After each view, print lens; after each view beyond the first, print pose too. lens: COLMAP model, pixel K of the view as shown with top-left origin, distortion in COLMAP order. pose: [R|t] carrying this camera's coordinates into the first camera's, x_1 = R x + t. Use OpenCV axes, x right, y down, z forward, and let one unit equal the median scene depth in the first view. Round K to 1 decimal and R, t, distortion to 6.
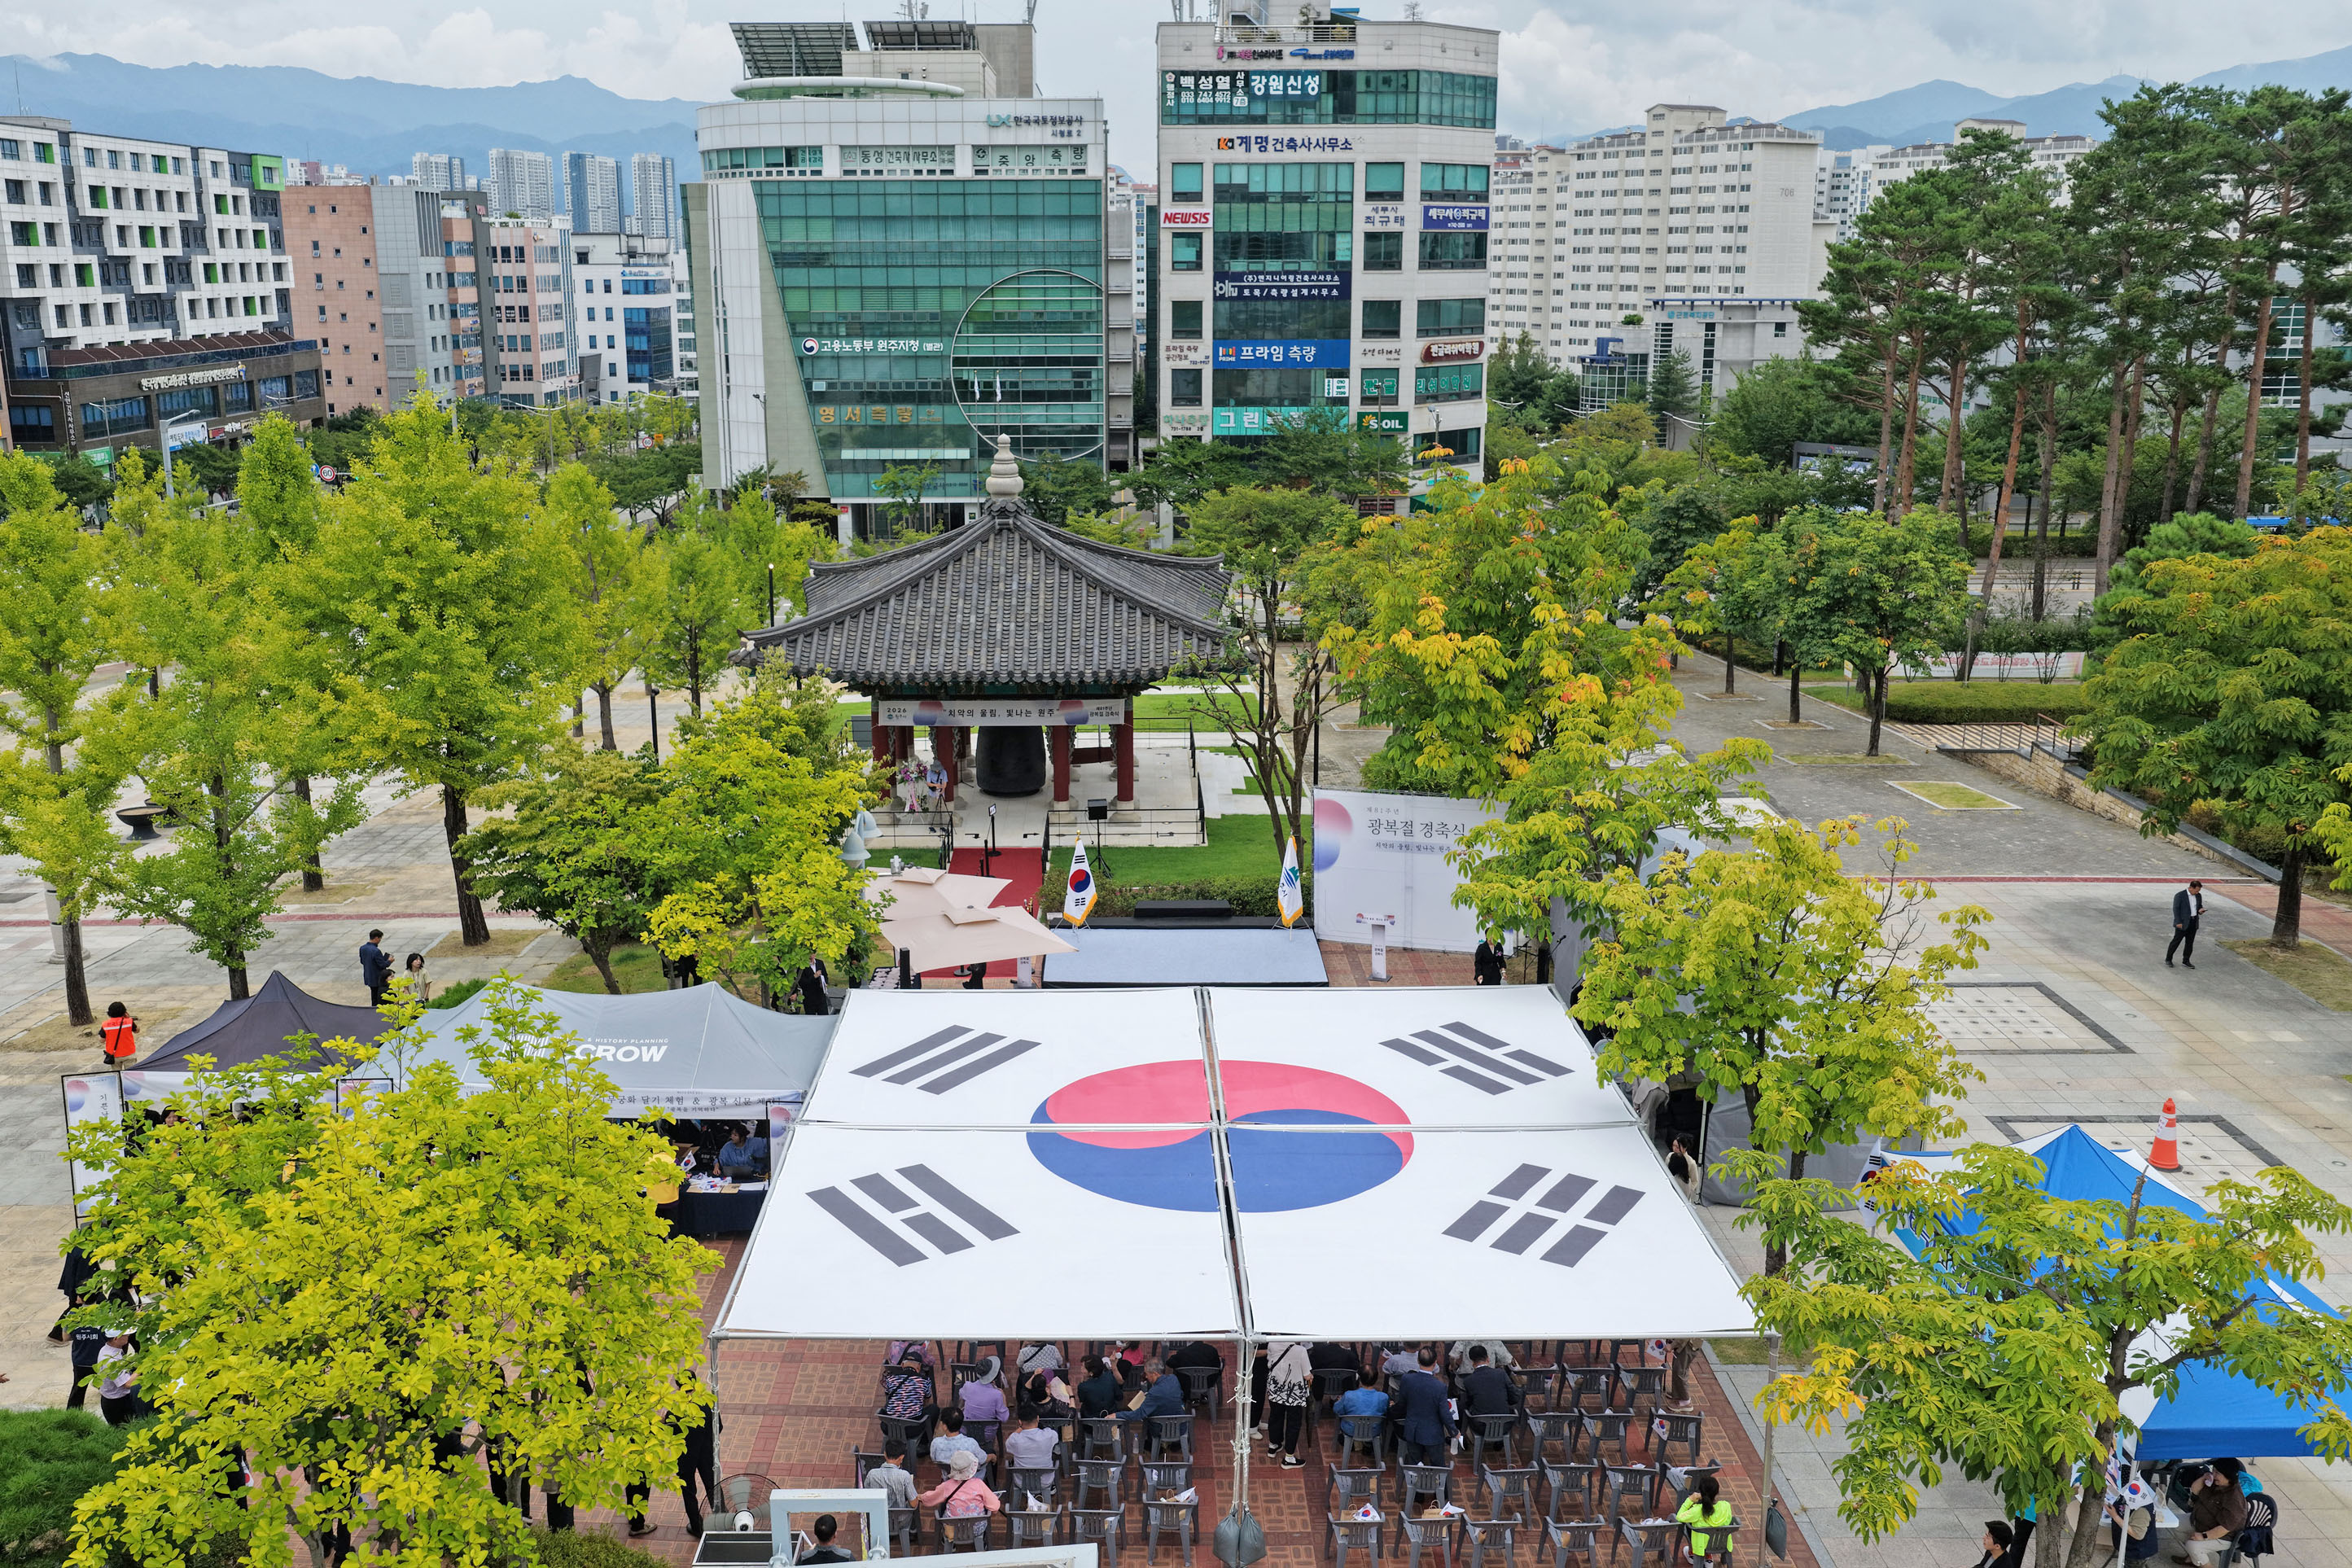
lens RADIAL K [[1880.4, 0, 1176.0], [0, 1880.4, 784.0], [0, 0, 1]] dist [0.003945, 0.001862]
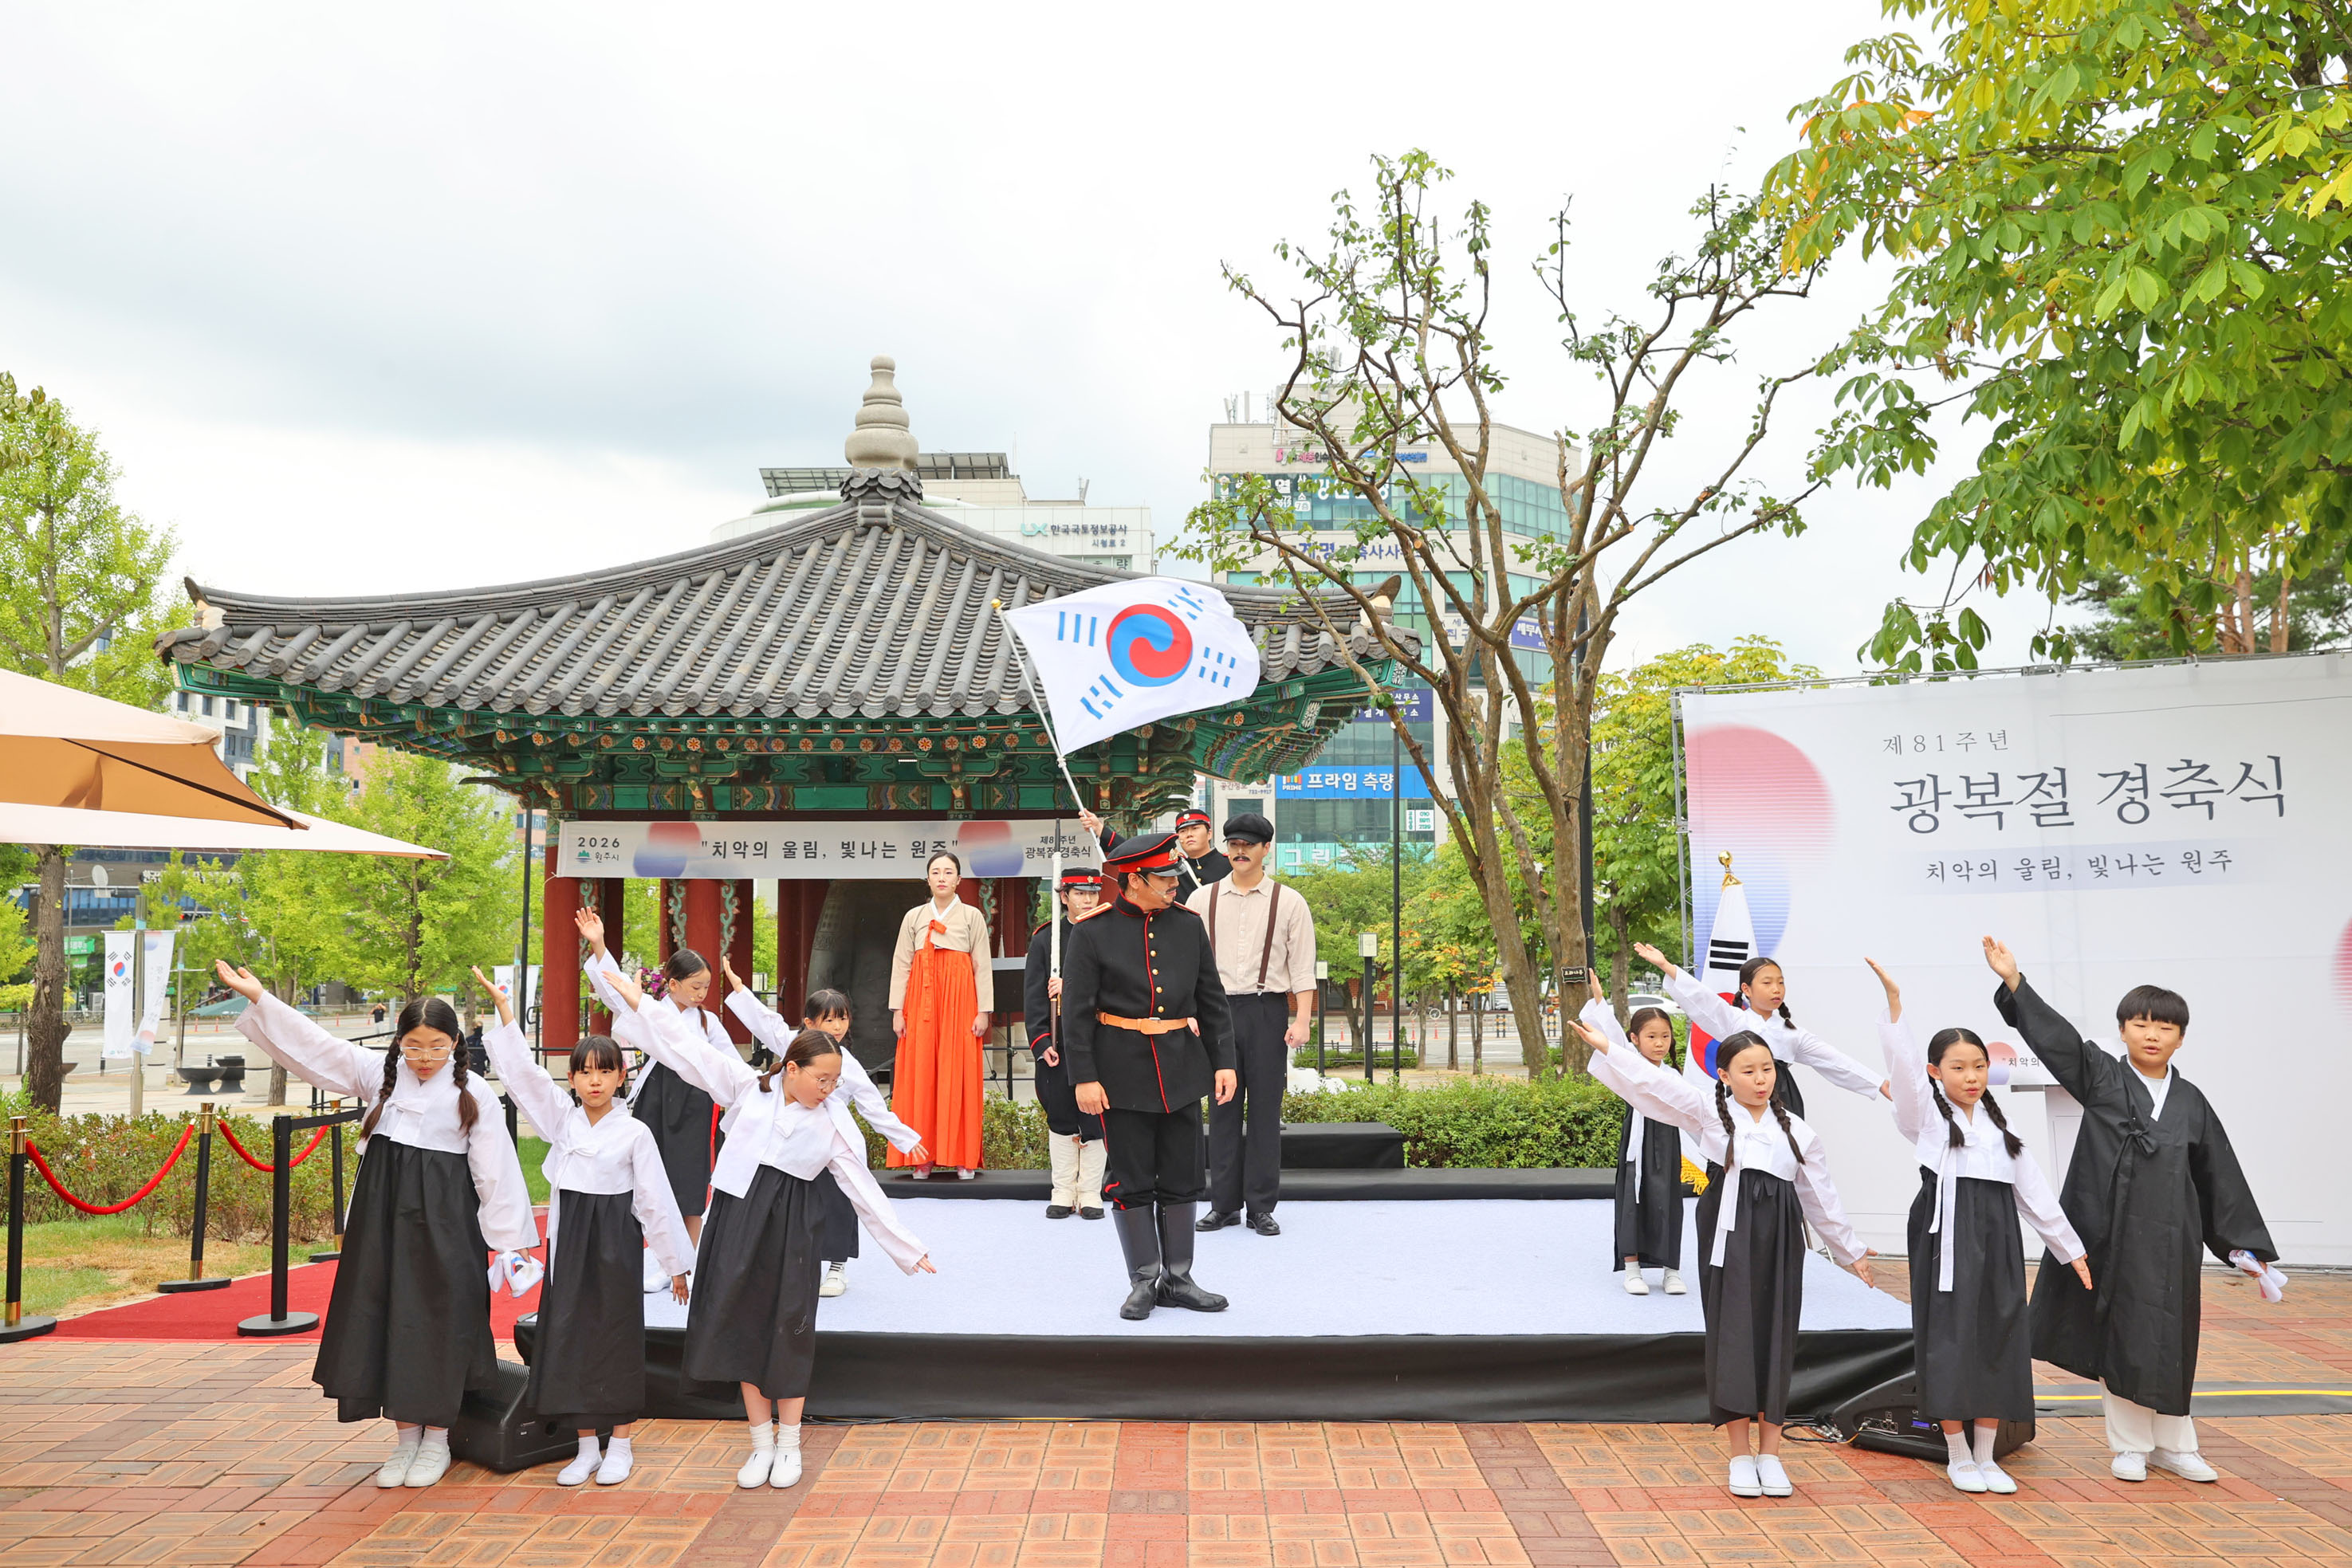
lens RADIAL K [[1853.5, 0, 1176.0], [0, 1853.5, 784.0], [0, 0, 1]] dist [-0.022370, -0.001339]
pose [[0.999451, -0.007197, -0.032338, 0.001547], [-0.002705, 0.955128, -0.296180, 0.026402], [0.033018, 0.296105, 0.954585, 0.193907]]
